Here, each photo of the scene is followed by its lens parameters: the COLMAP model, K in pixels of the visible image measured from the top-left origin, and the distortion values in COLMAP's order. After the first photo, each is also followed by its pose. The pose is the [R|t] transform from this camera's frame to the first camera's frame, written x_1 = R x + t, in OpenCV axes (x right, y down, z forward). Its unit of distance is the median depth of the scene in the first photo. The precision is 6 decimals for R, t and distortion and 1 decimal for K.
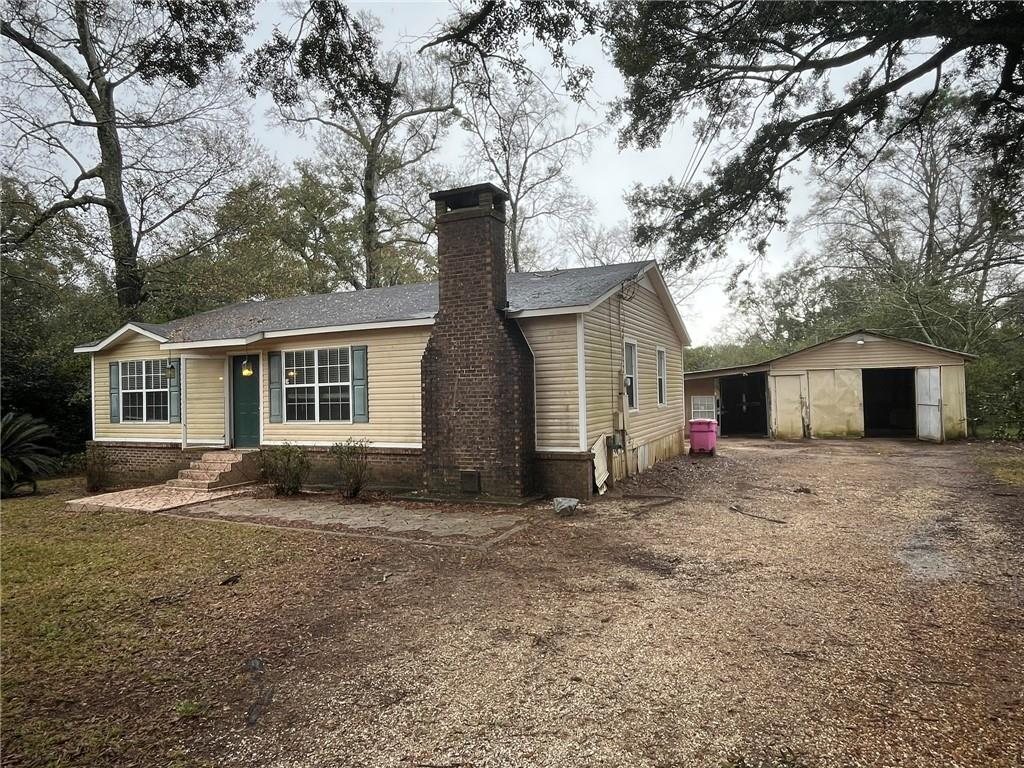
lens RADIAL K [[616.4, 0, 510.9], [0, 616.4, 379.9], [0, 0, 1]] dist [-0.007015, -0.000435]
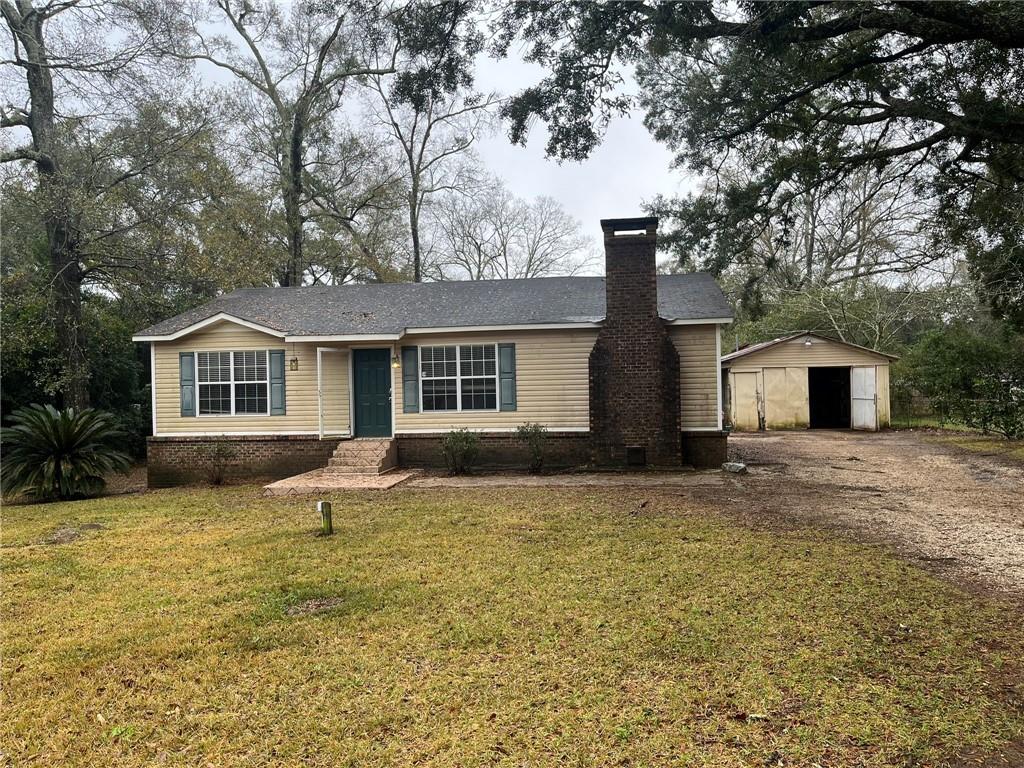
lens RADIAL K [[768.4, 0, 509.0], [0, 768.4, 387.1], [0, 0, 1]] dist [0.014394, -0.007351]
pose [[0.960140, 0.003222, 0.279502, -0.501257], [-0.007296, 0.999882, 0.013536, 0.004702], [-0.279426, -0.015036, 0.960050, -0.280384]]
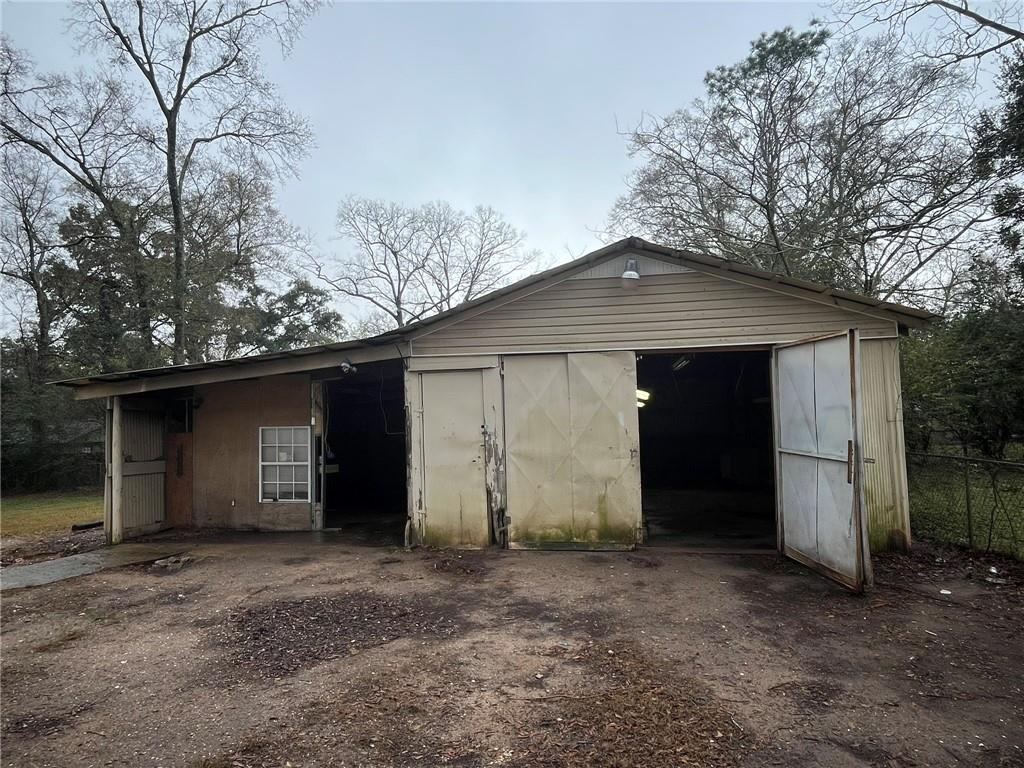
lens RADIAL K [[616.4, 0, 514.1], [0, 616.4, 381.7], [0, 0, 1]] dist [-0.007015, -0.000435]
pose [[0.977724, 0.010650, 0.209624, 0.624179], [-0.003094, 0.999335, -0.036341, 0.018541], [-0.209871, 0.034883, 0.977107, 0.975625]]
